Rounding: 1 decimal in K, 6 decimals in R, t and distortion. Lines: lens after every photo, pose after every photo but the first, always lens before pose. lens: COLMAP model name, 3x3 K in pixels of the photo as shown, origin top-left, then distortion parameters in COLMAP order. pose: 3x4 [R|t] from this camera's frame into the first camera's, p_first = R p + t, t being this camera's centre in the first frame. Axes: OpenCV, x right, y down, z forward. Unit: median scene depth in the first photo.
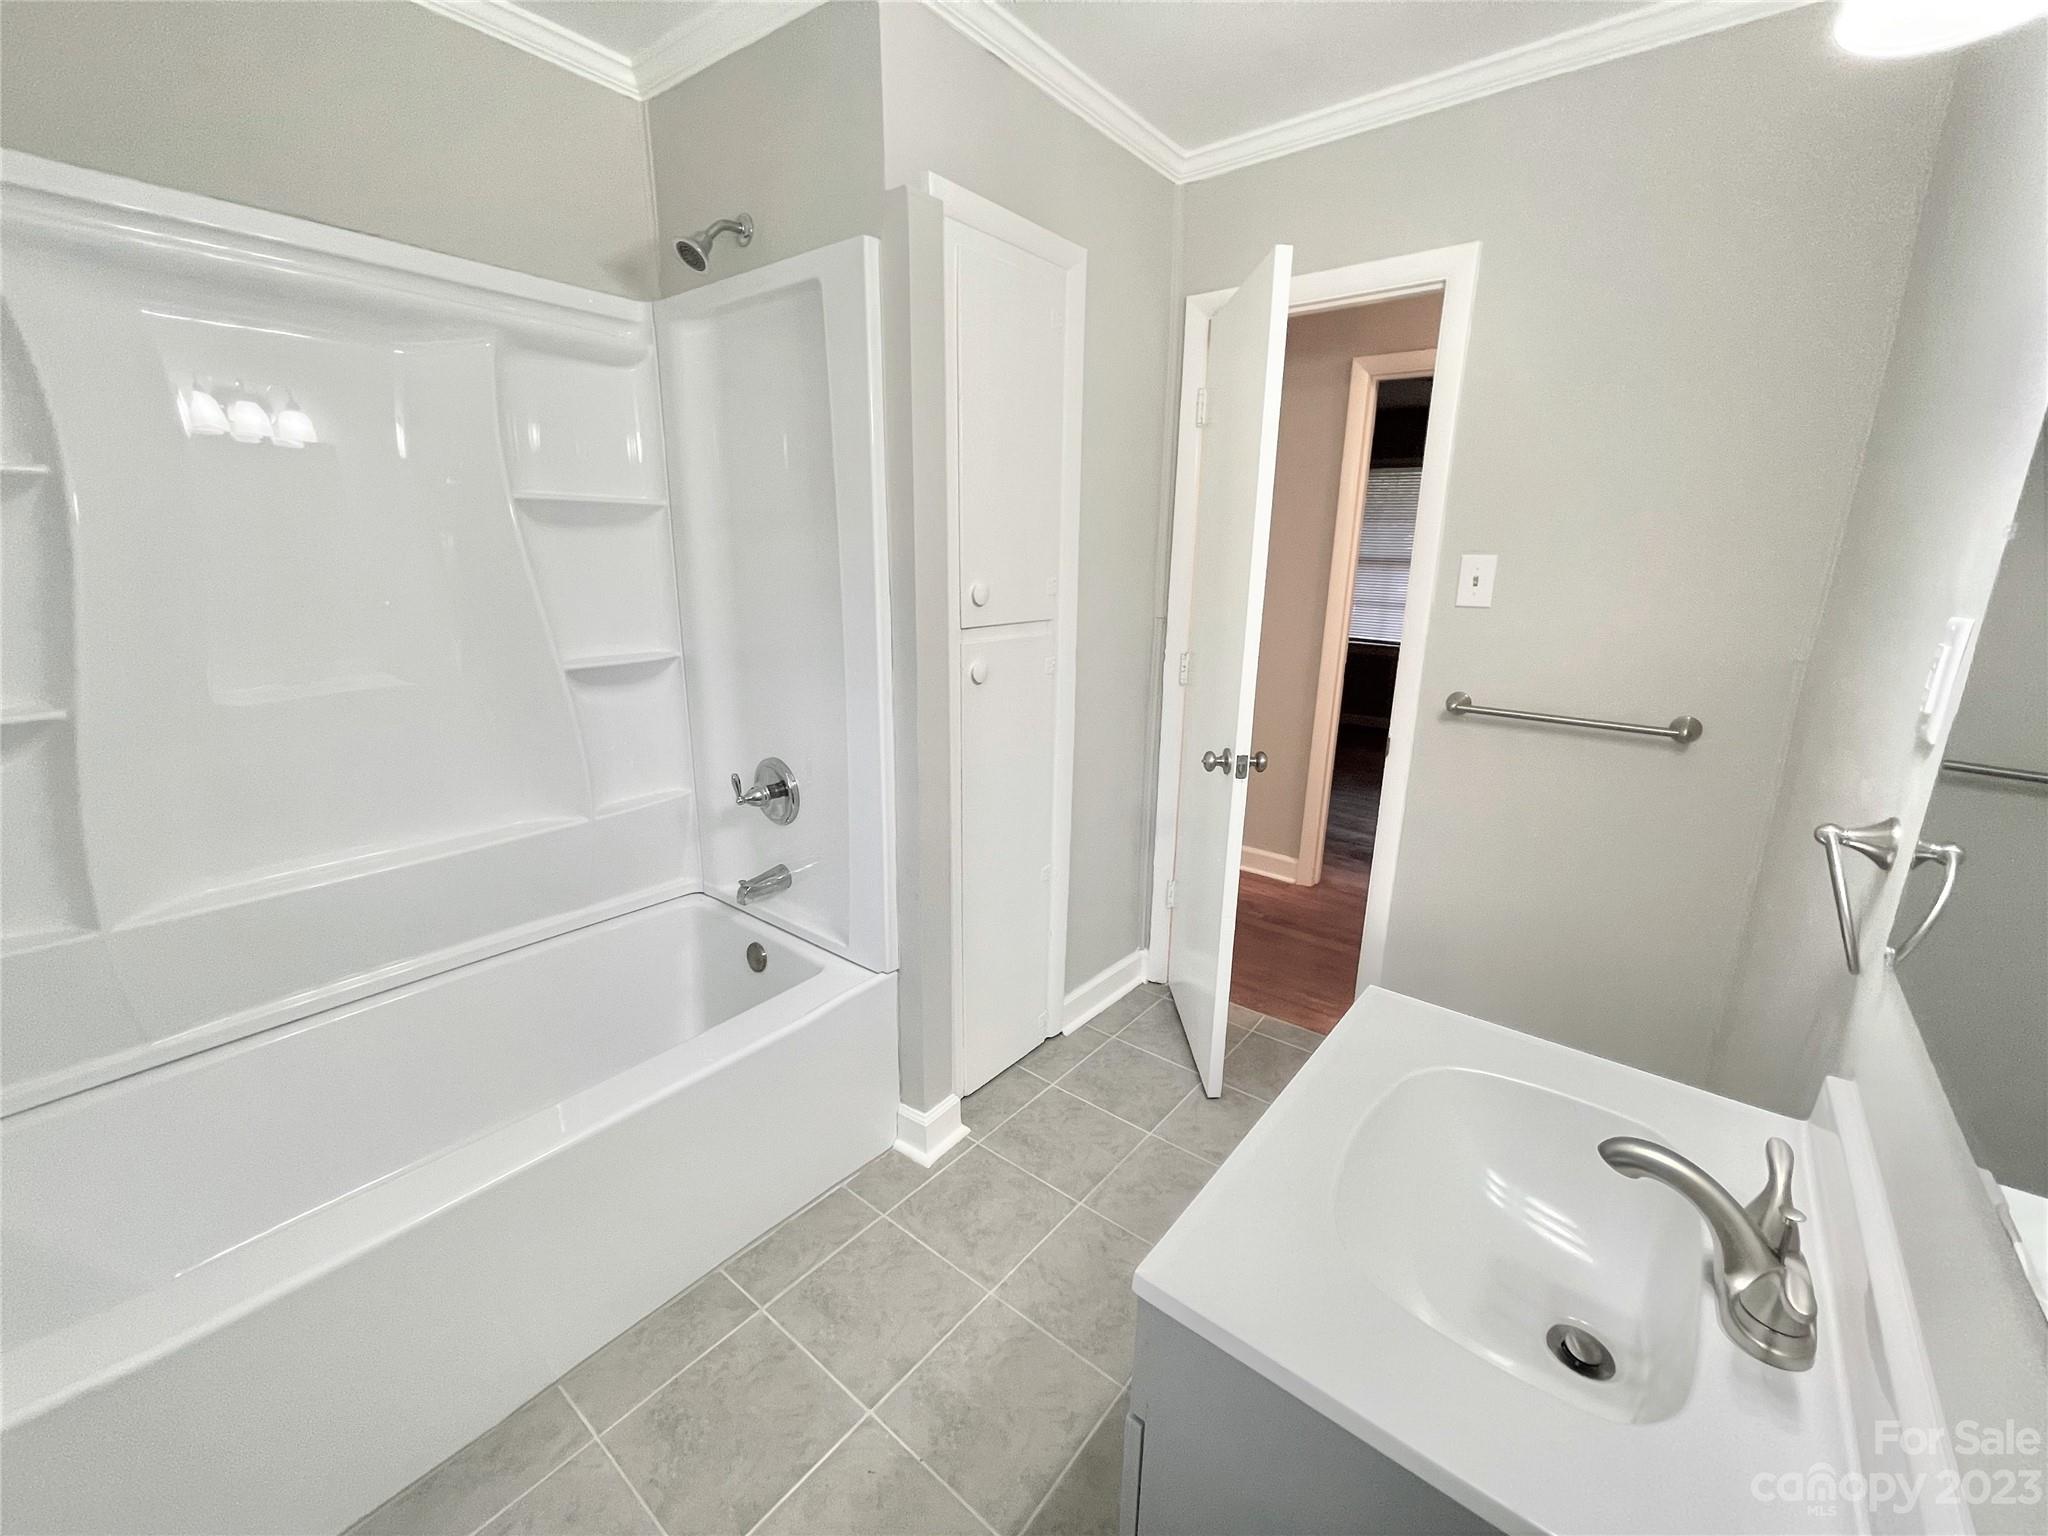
lens RADIAL K [[834.1, 0, 1024.0], [0, 834.1, 768.0], [0, 0, 1]] dist [-0.003977, -0.000136]
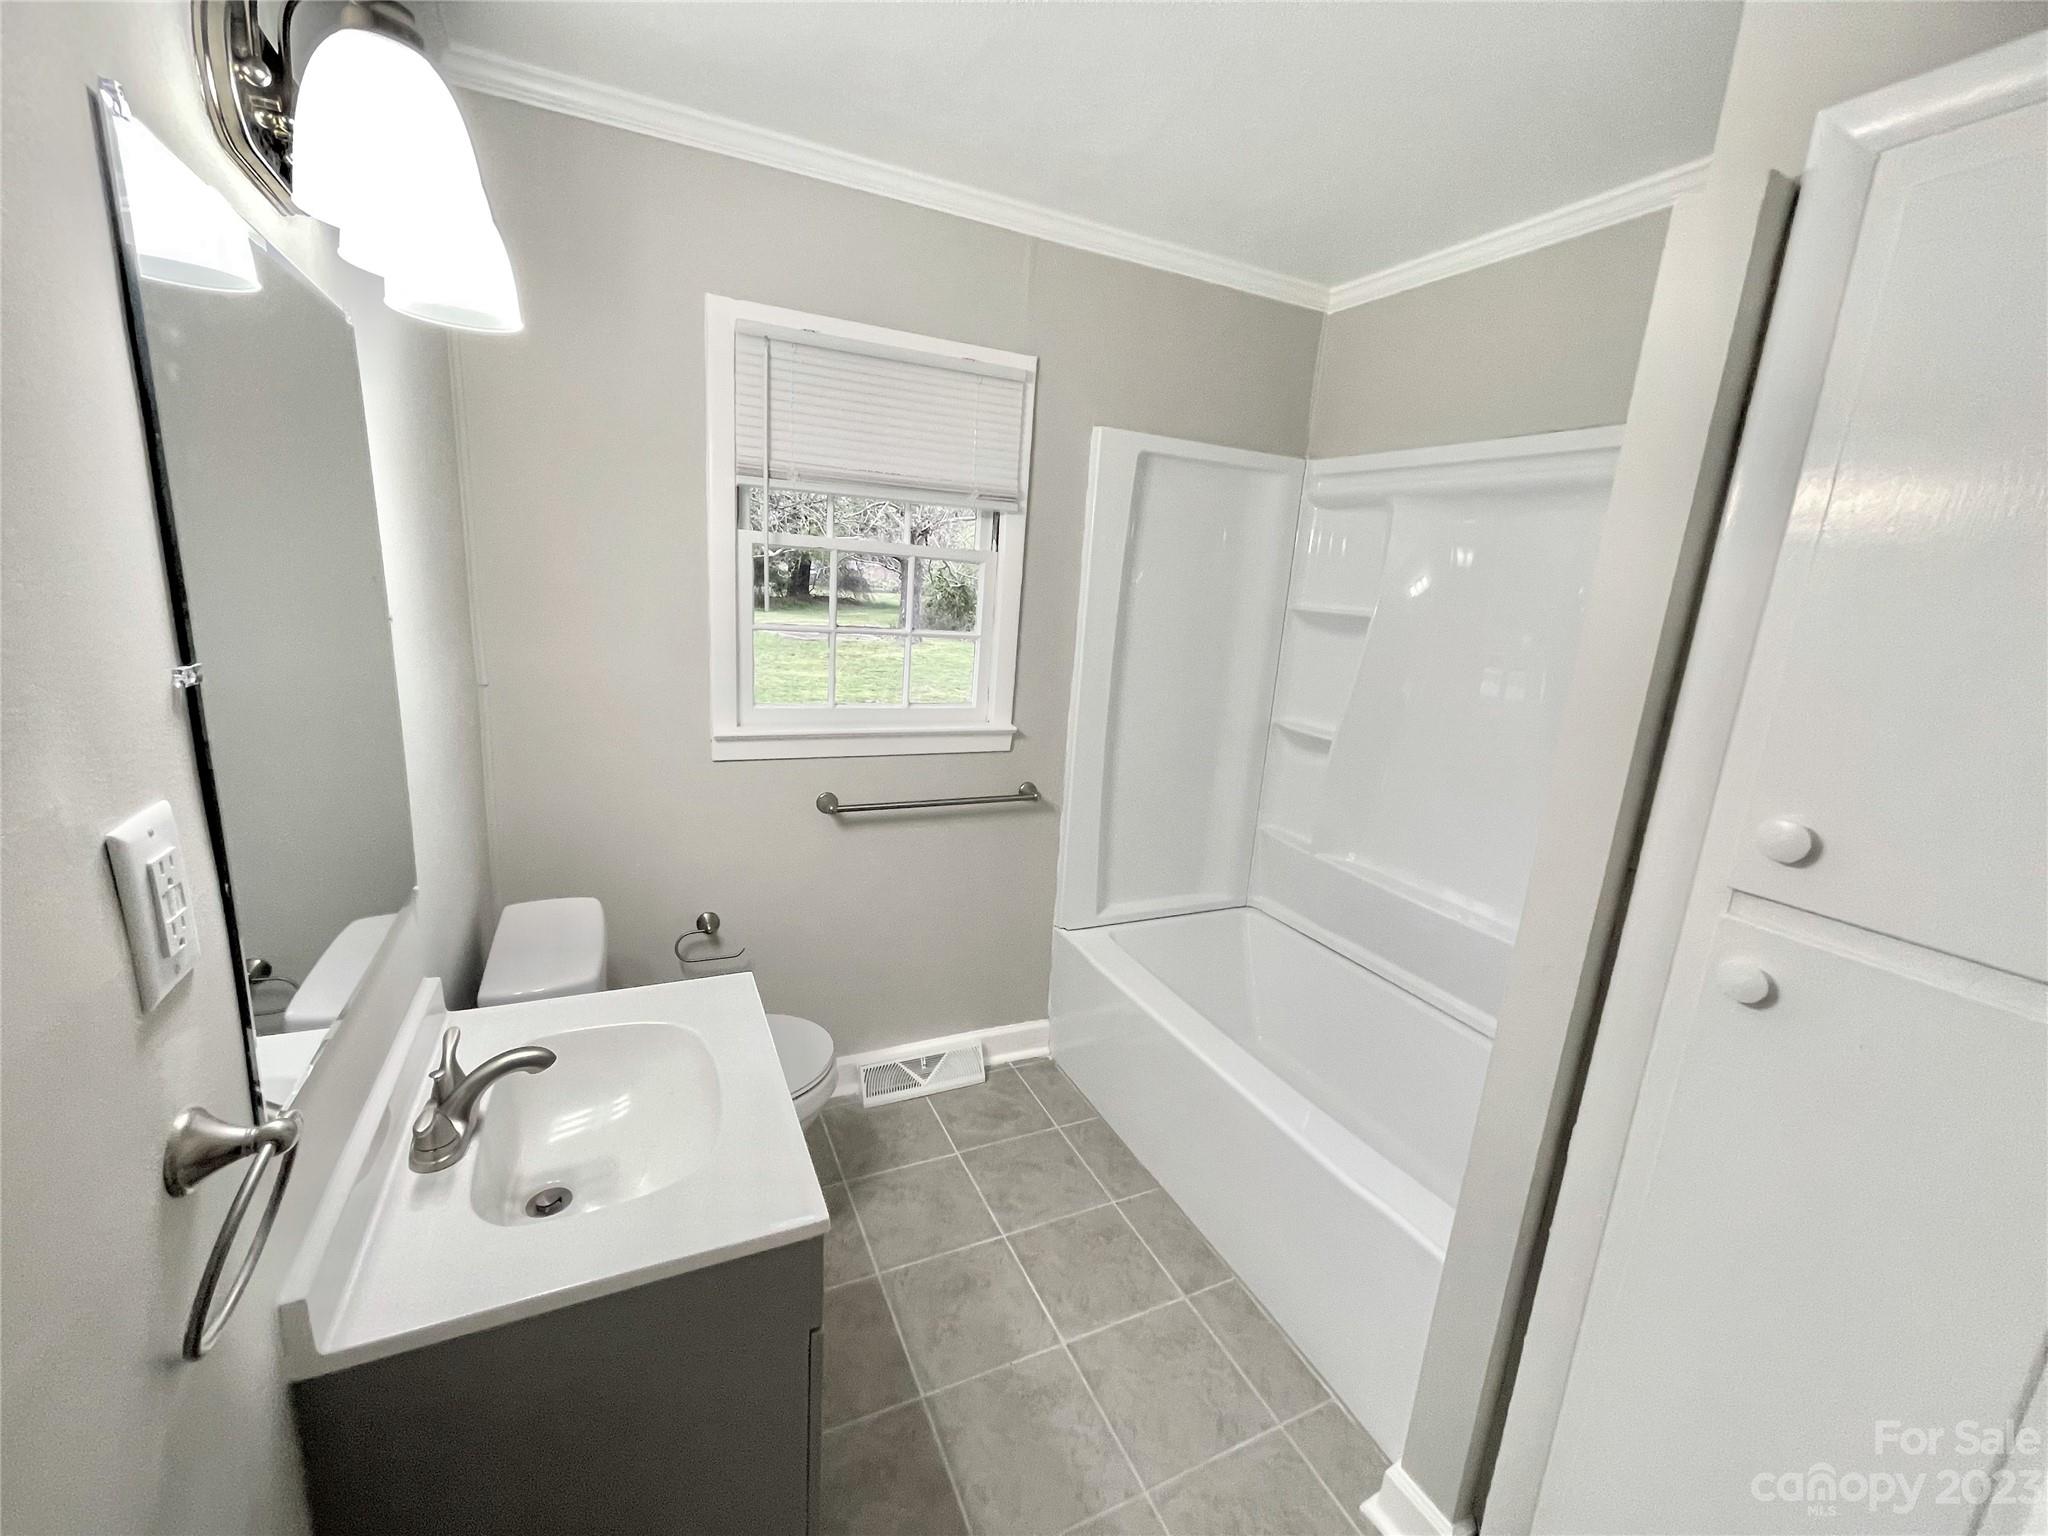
lens RADIAL K [[834.1, 0, 1024.0], [0, 834.1, 768.0], [0, 0, 1]] dist [-0.003977, -0.000136]
pose [[-0.439565, 0.157986, -0.884207, 0.713875], [-0.294439, 0.904672, 0.308017, -0.325786], [0.848580, 0.395739, -0.351145, 0.930258]]
